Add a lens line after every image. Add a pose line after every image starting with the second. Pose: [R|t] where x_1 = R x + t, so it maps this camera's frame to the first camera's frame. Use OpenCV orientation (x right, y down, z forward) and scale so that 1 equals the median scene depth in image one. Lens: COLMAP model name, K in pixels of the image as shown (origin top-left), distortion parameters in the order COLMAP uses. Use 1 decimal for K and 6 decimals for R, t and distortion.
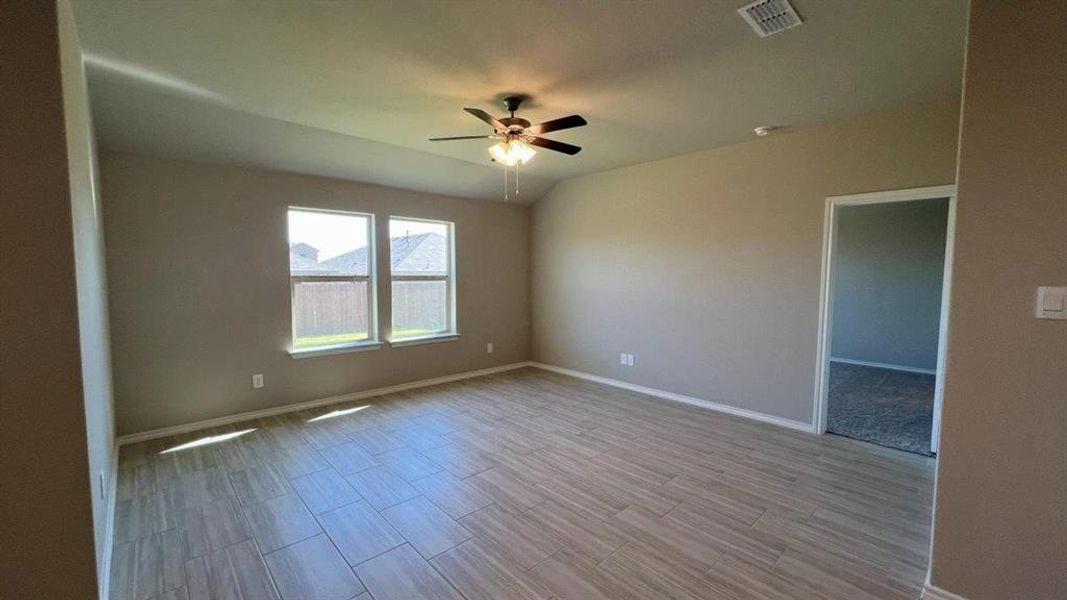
lens RADIAL K [[431.4, 0, 540.2], [0, 431.4, 298.9], [0, 0, 1]] dist [-0.002440, 0.000852]
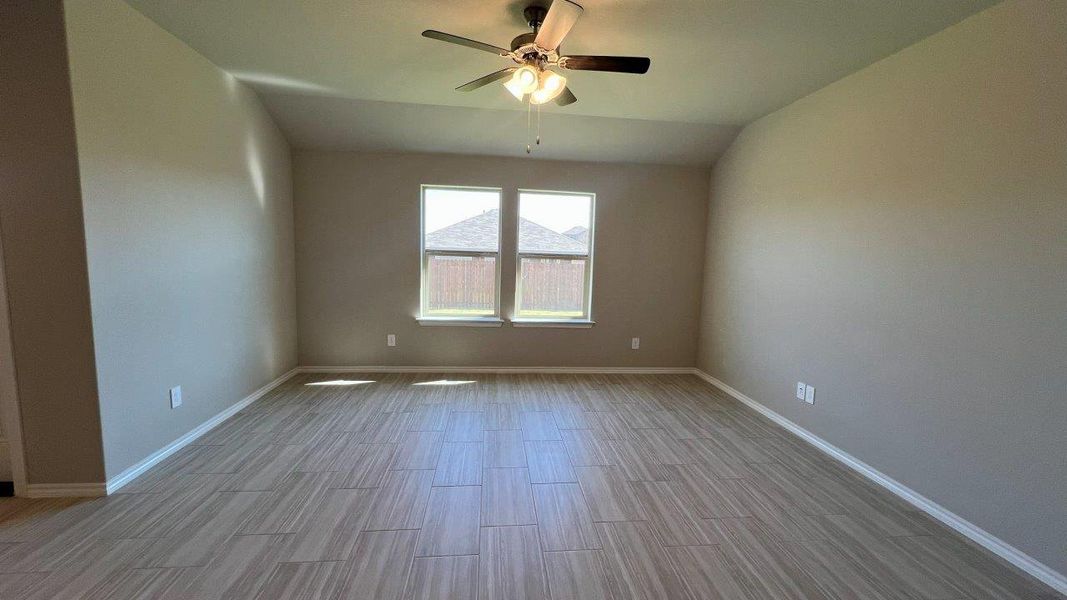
lens RADIAL K [[431.4, 0, 537.4], [0, 431.4, 304.5], [0, 0, 1]] dist [-0.002440, 0.000852]
pose [[0.794334, 0.096907, -0.599702, 0.289141], [-0.066118, 0.995121, 0.073227, -0.012831], [0.603872, -0.018515, 0.796866, 0.276880]]
